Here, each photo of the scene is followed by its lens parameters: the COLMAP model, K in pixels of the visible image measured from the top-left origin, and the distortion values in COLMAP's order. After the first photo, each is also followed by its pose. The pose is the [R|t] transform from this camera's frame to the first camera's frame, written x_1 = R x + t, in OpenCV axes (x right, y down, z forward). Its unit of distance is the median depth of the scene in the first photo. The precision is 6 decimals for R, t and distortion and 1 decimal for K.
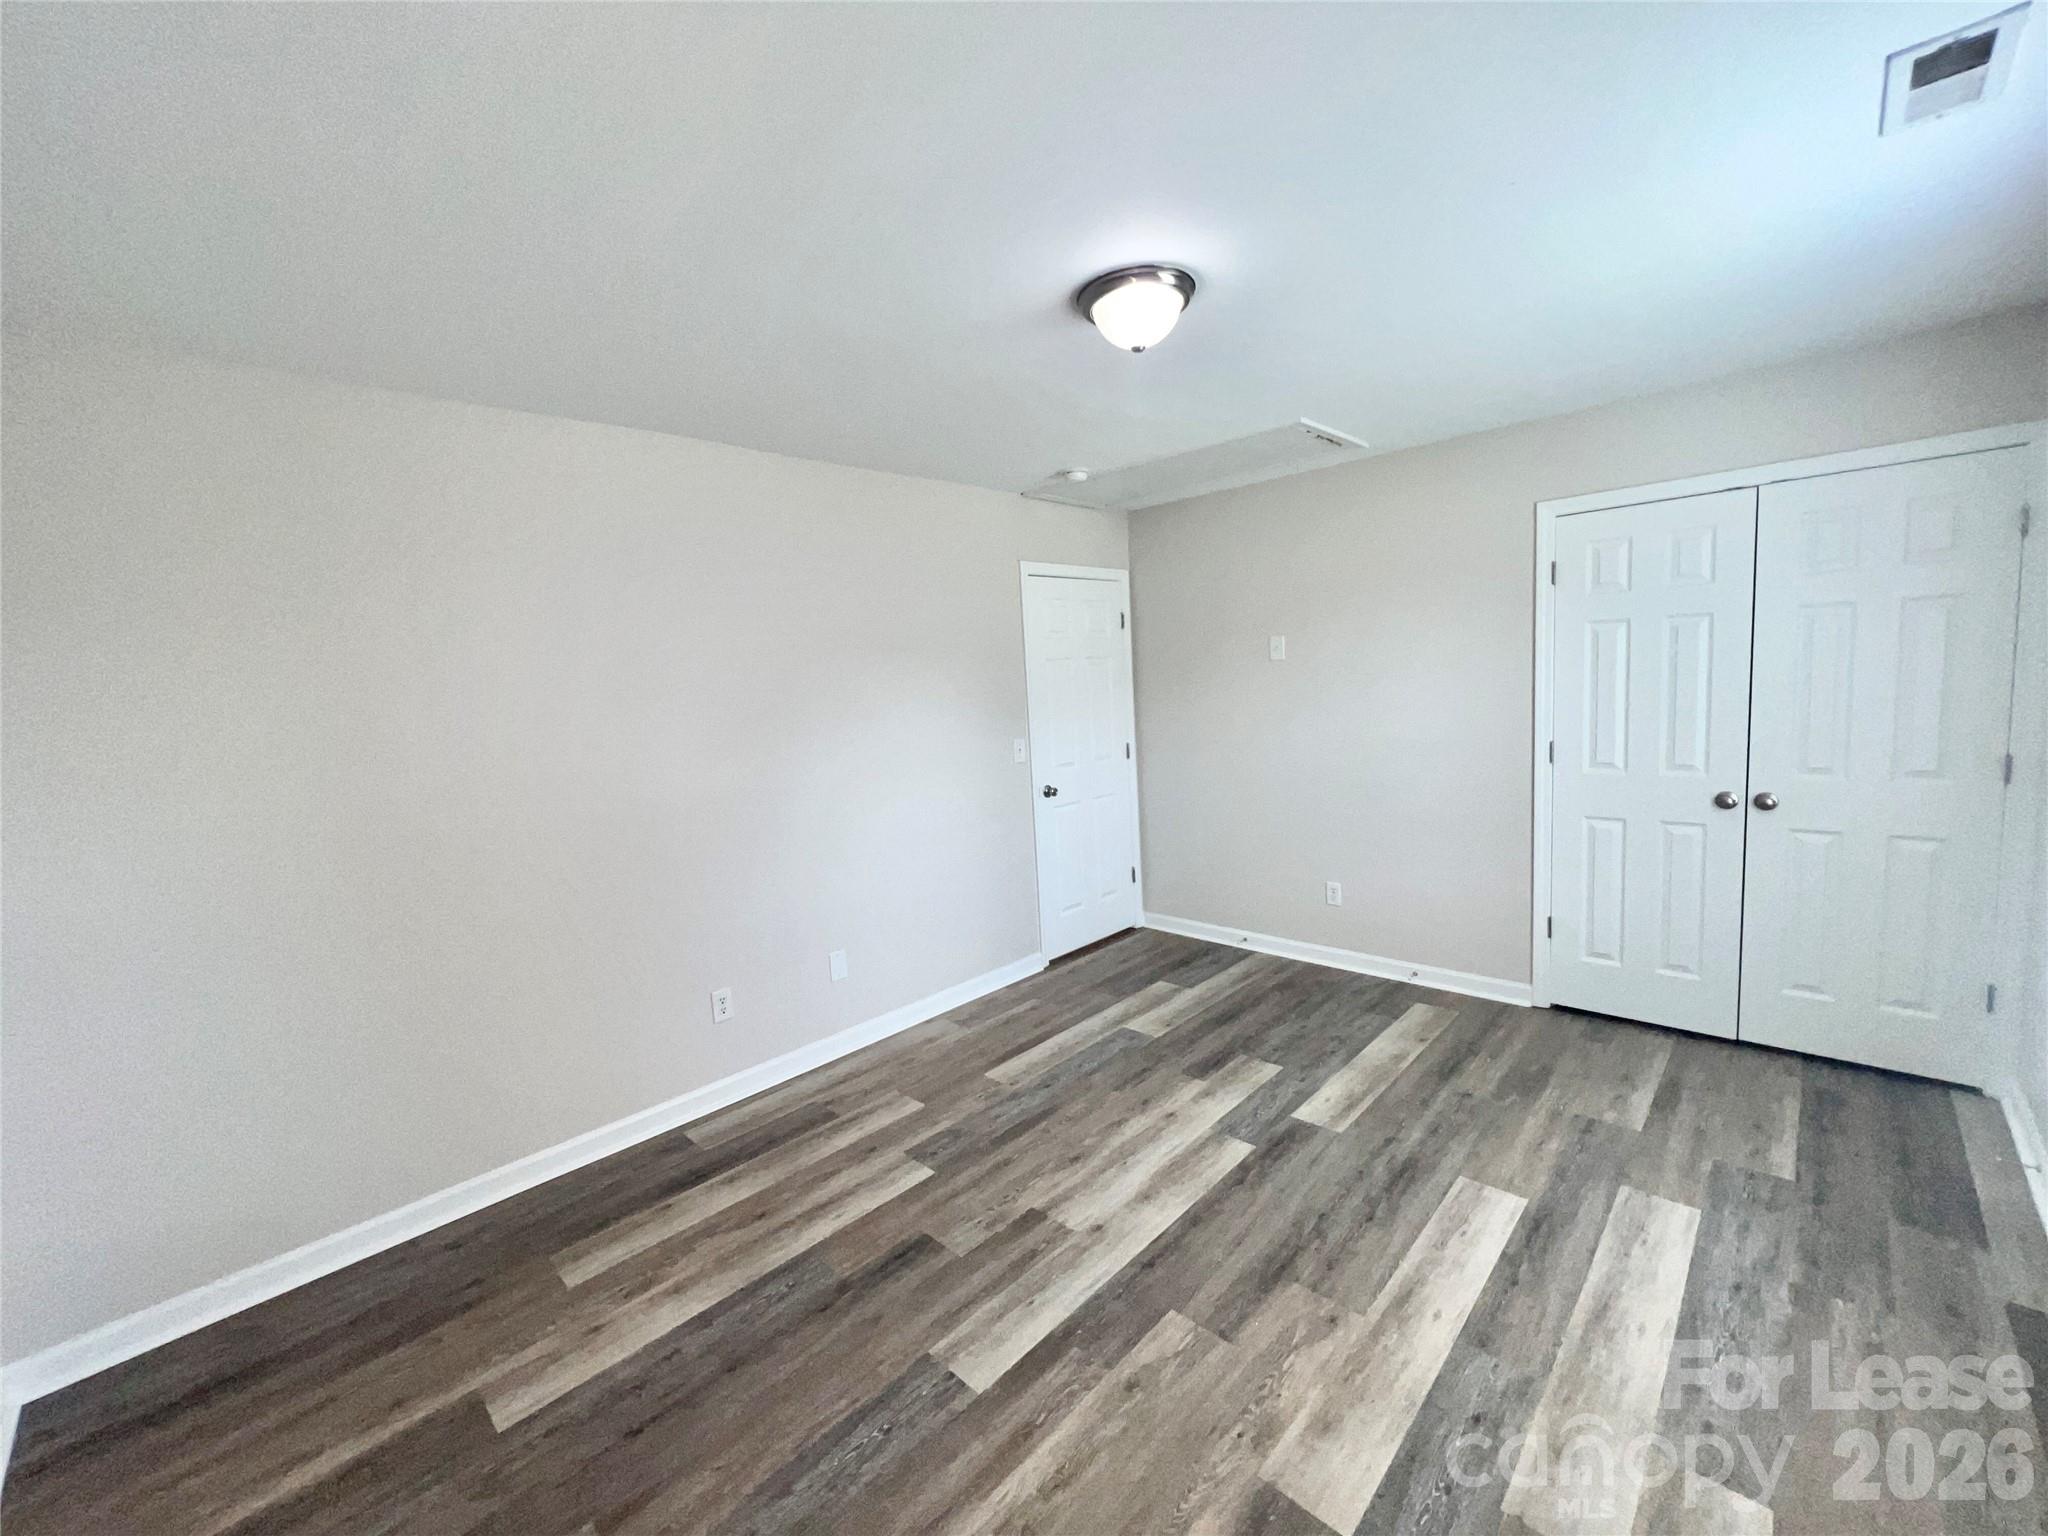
lens RADIAL K [[820.1, 0, 1031.7], [0, 820.1, 767.5], [0, 0, 1]] dist [-0.002823, 0.000859]
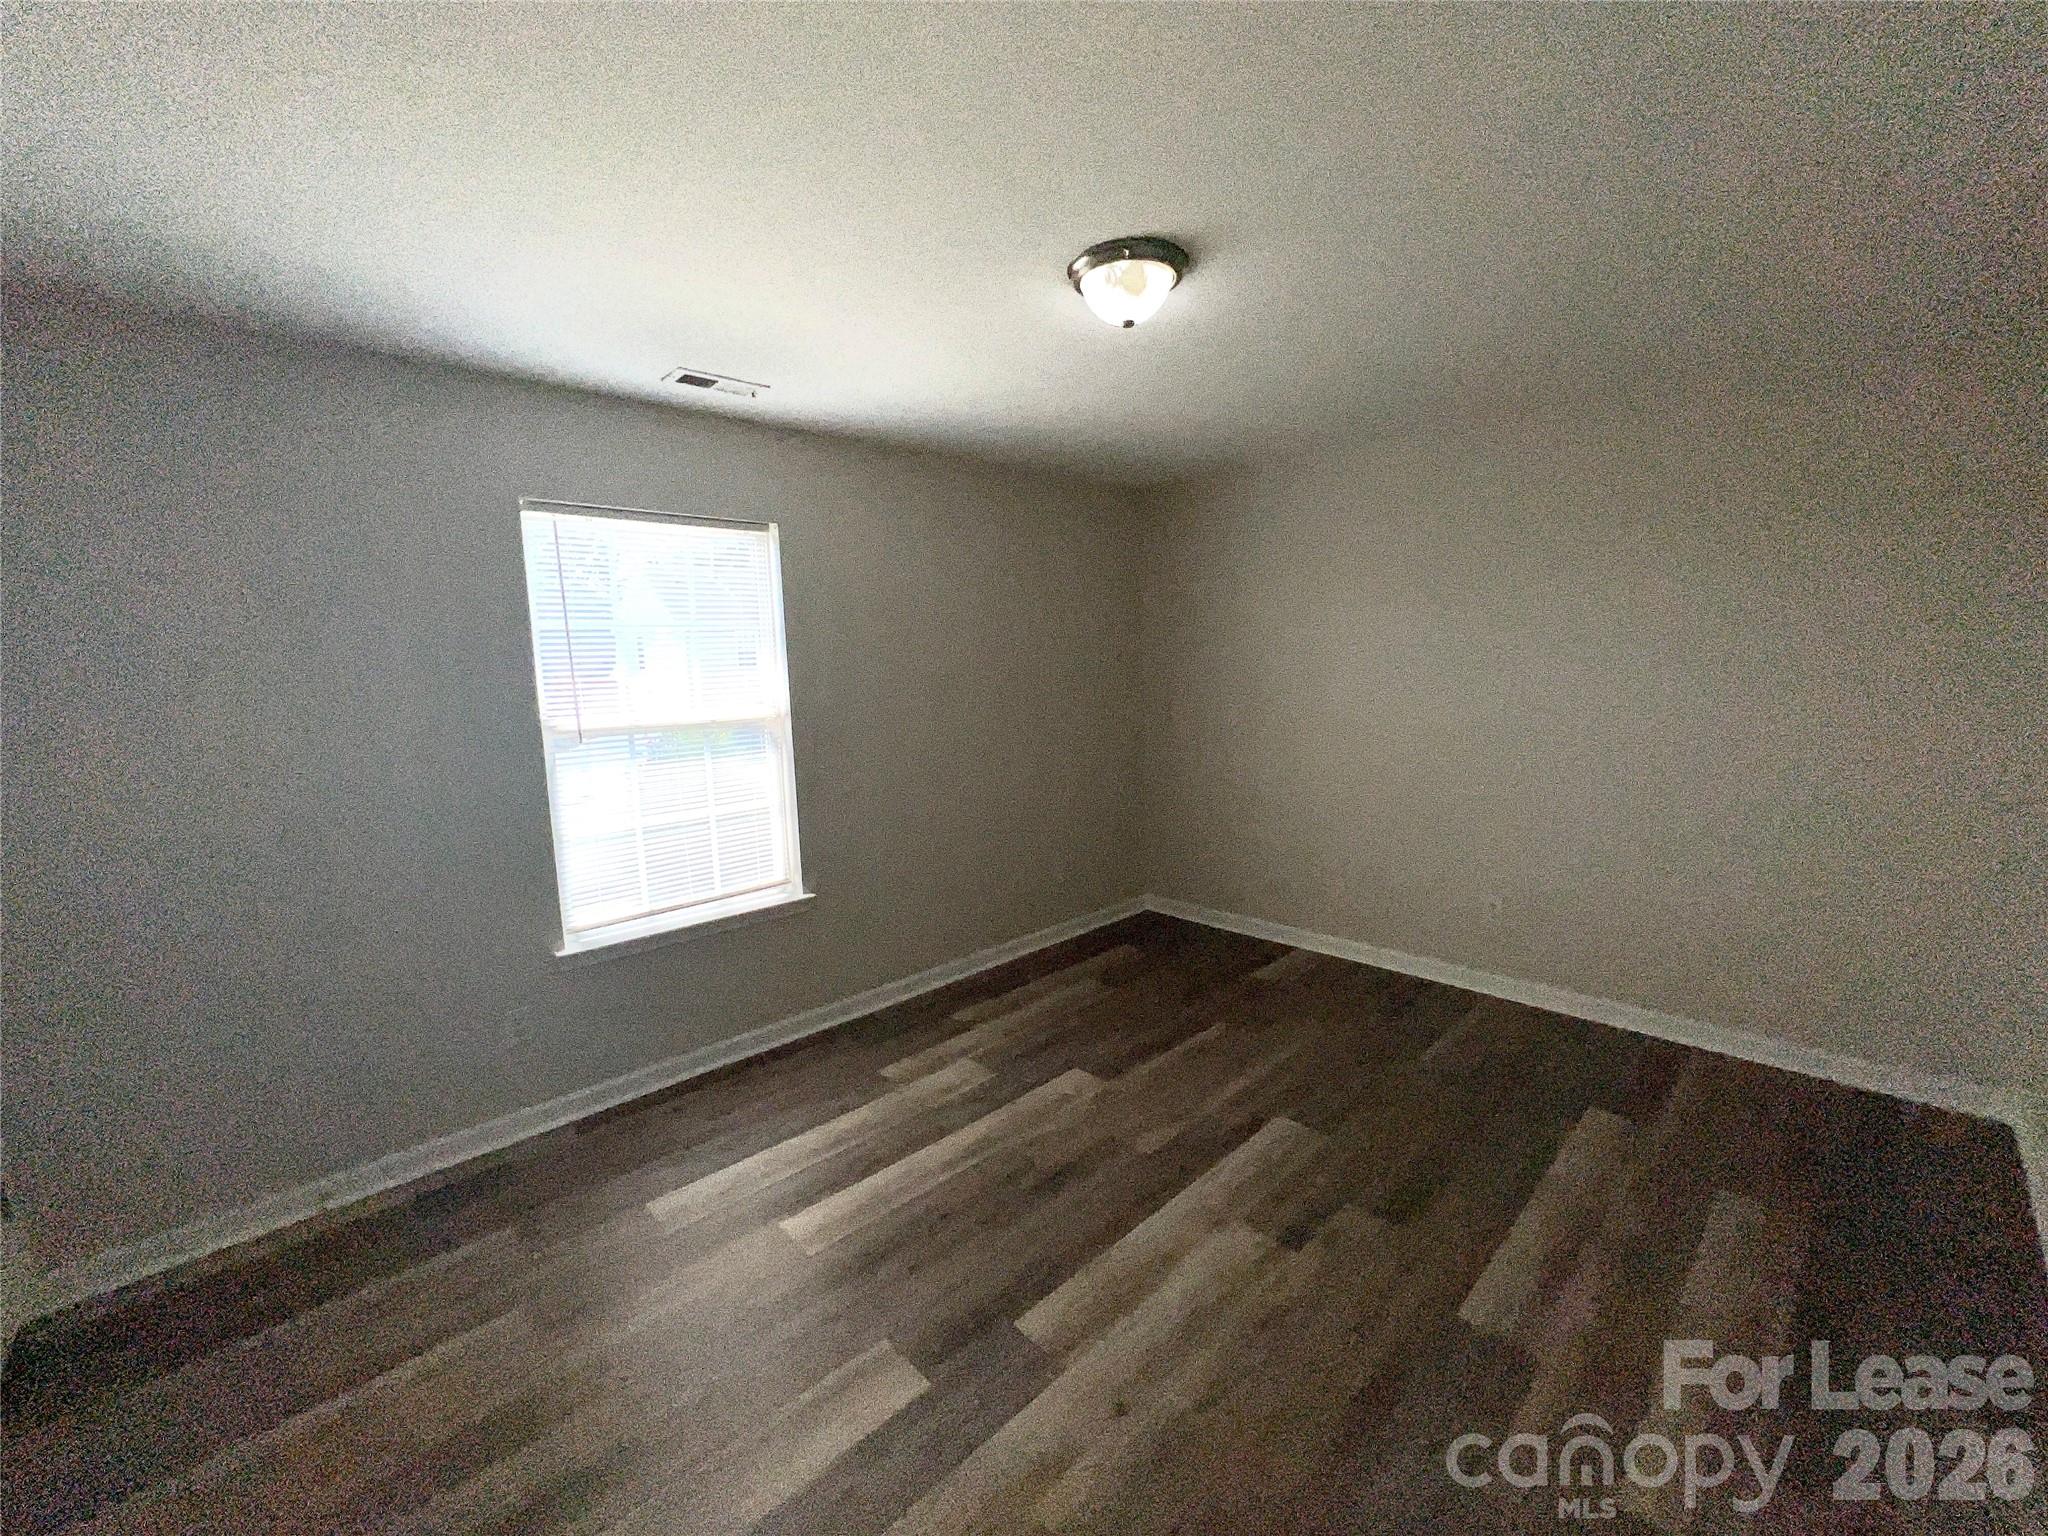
lens RADIAL K [[820.1, 0, 1022.3], [0, 820.1, 772.4], [0, 0, 1]] dist [-0.002823, 0.000859]
pose [[-0.994476, 0.083071, 0.064156, 0.208971], [0.096255, 0.965528, 0.241850, -0.214146], [-0.041854, 0.246689, -0.968190, 1.855621]]
